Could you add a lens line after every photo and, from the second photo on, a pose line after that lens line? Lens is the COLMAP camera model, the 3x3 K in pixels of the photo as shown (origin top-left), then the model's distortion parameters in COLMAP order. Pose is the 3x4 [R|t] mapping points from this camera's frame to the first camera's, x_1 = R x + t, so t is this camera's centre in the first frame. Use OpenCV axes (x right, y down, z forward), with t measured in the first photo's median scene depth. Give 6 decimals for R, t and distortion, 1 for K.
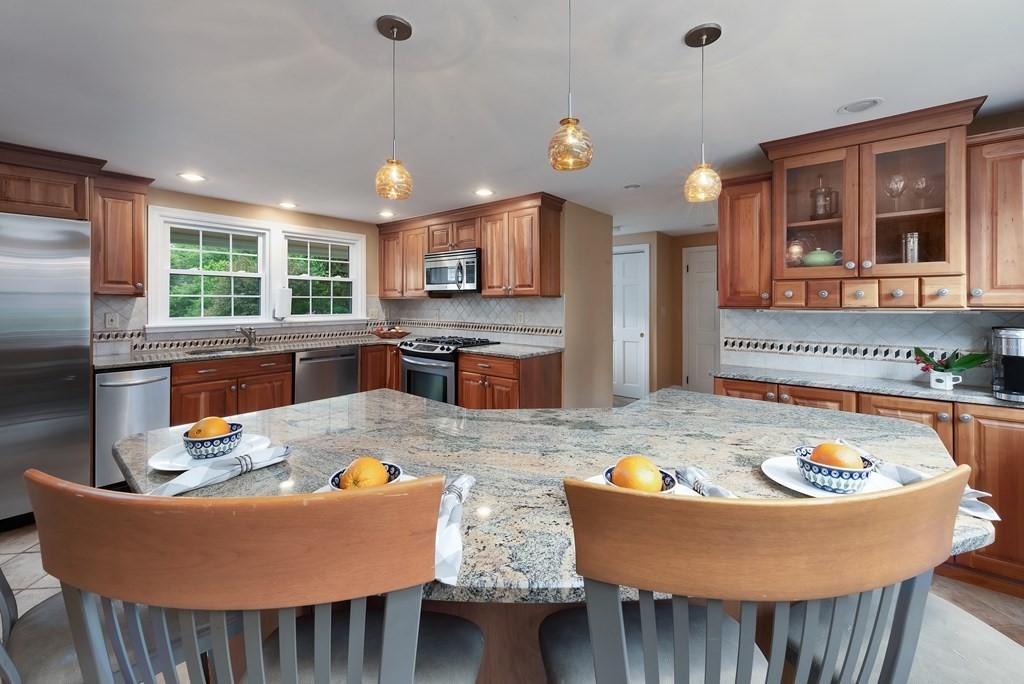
lens RADIAL K [[400.6, 0, 511.7], [0, 400.6, 303.1], [0, 0, 1]] dist [0.000954, -0.002026]
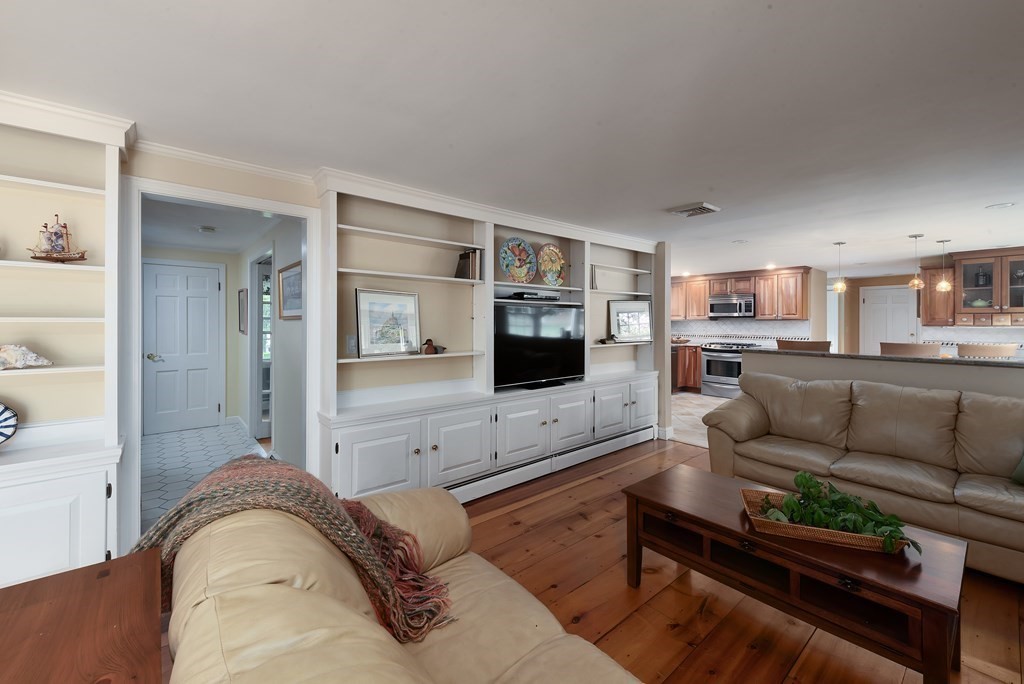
lens RADIAL K [[400.6, 0, 505.8], [0, 400.6, 322.9], [0, 0, 1]] dist [0.000954, -0.002026]
pose [[0.977955, 0.002121, -0.208805, -0.877565], [-0.002319, 0.999997, -0.000706, 0.002100], [0.208803, 0.001175, 0.977957, -1.122006]]
